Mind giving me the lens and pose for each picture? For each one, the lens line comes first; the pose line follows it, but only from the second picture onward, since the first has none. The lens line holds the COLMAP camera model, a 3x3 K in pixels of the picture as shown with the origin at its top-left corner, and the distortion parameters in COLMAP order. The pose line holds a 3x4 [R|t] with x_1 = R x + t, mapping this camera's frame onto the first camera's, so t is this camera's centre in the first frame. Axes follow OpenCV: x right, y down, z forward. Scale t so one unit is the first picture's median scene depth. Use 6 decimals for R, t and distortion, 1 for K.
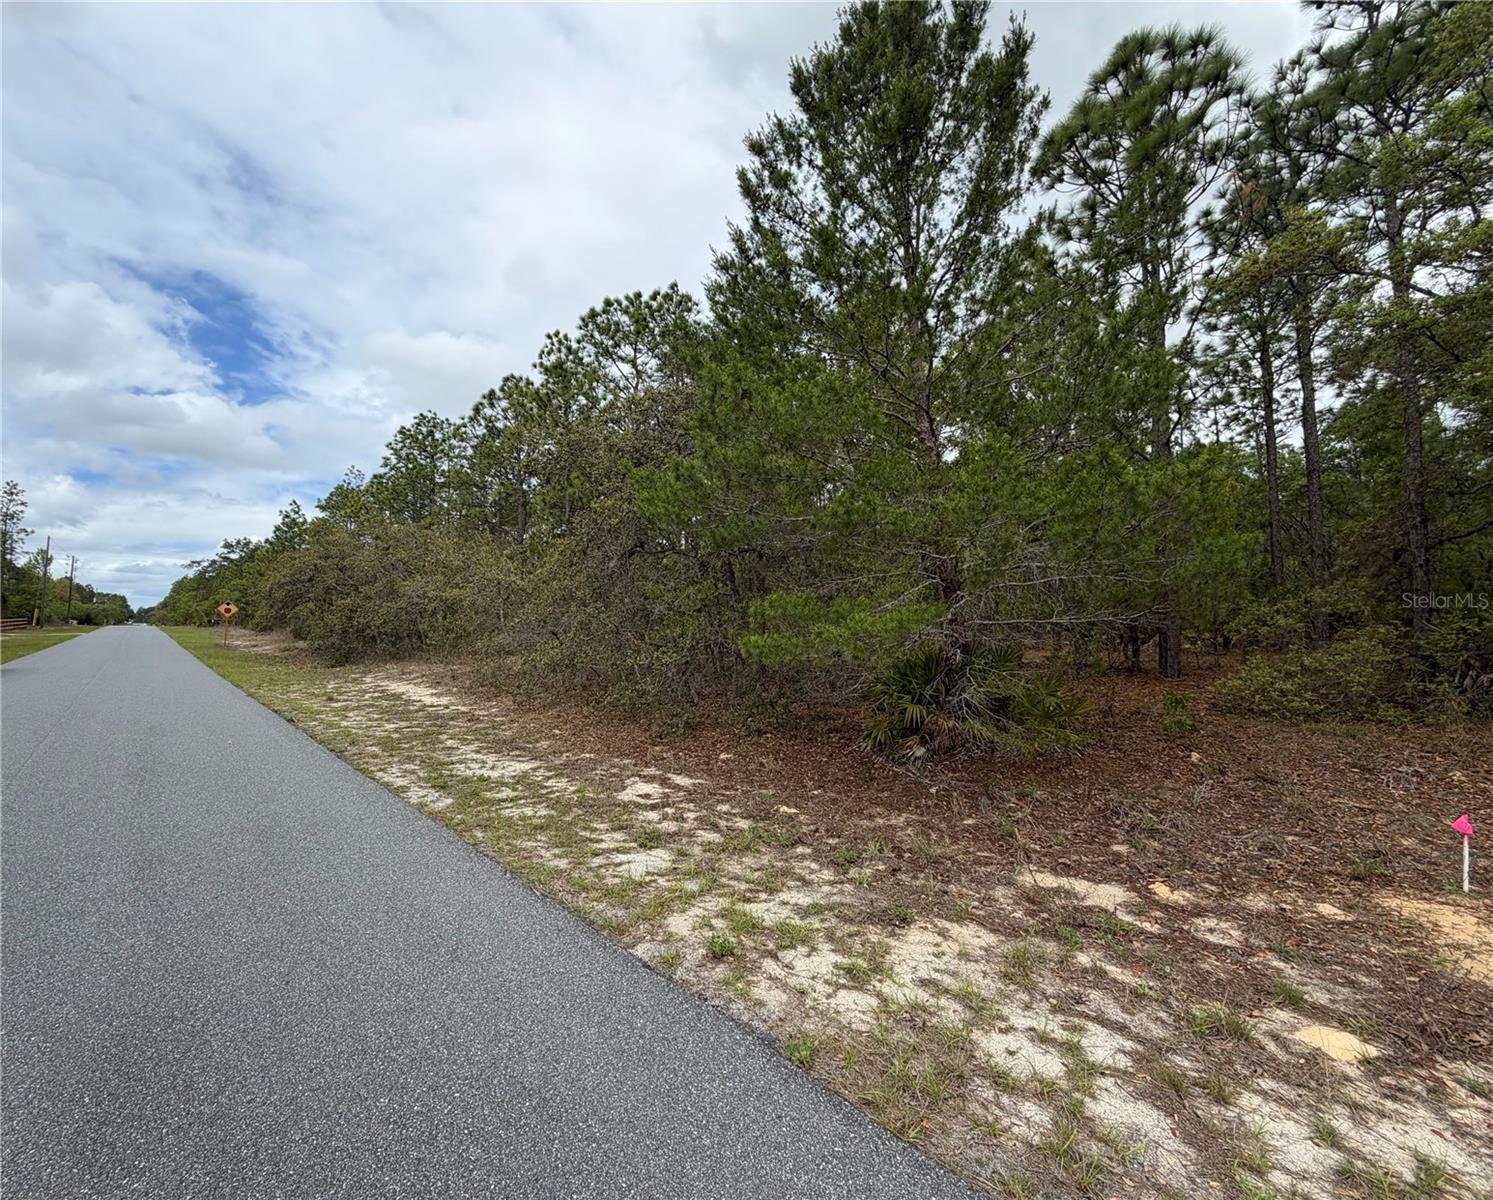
lens RADIAL K [[707.1, 0, 745.6], [0, 707.1, 593.9], [0, 0, 1]] dist [-0.000443, 0.000164]
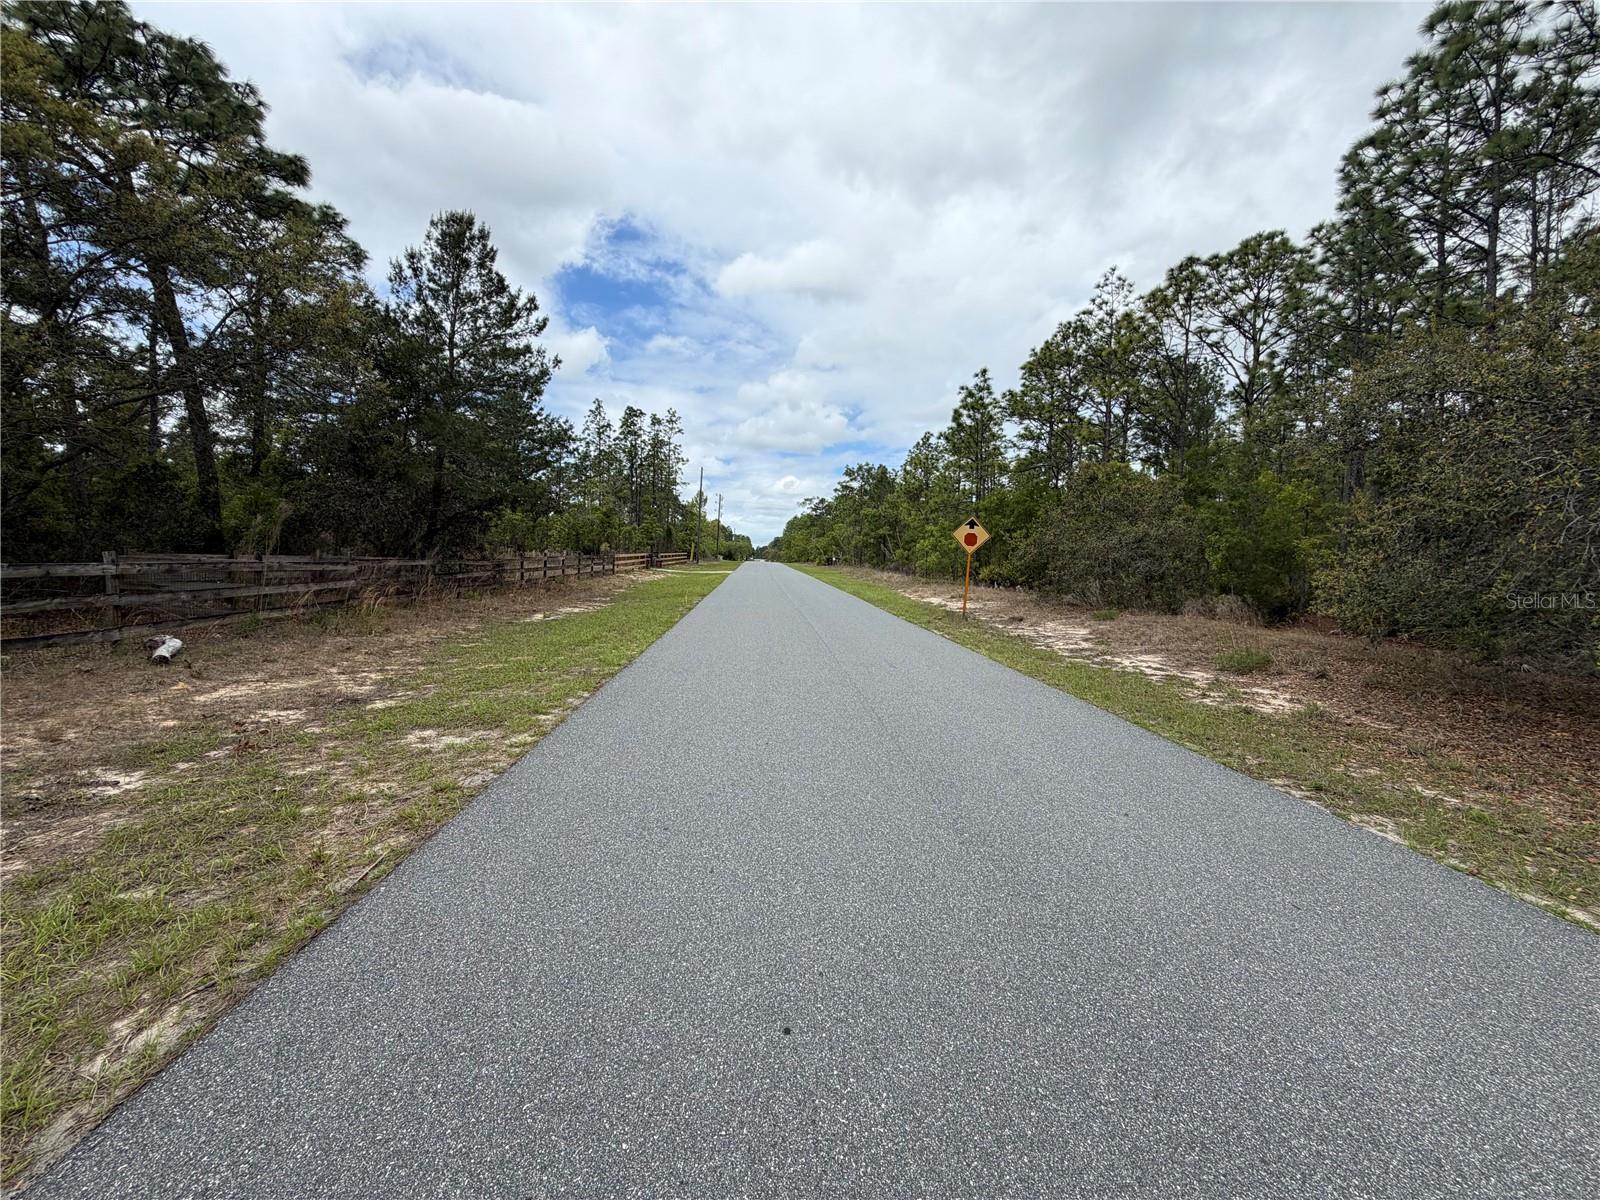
lens RADIAL K [[642.5, 0, 801.3], [0, 642.5, 601.5], [0, 0, 1]] dist [0.000076, 0.000000]
pose [[0.805093, 0.059988, -0.590107, -0.286425], [-0.002228, 0.995171, 0.098126, 0.011547], [0.593144, -0.077686, 0.801340, 0.300923]]
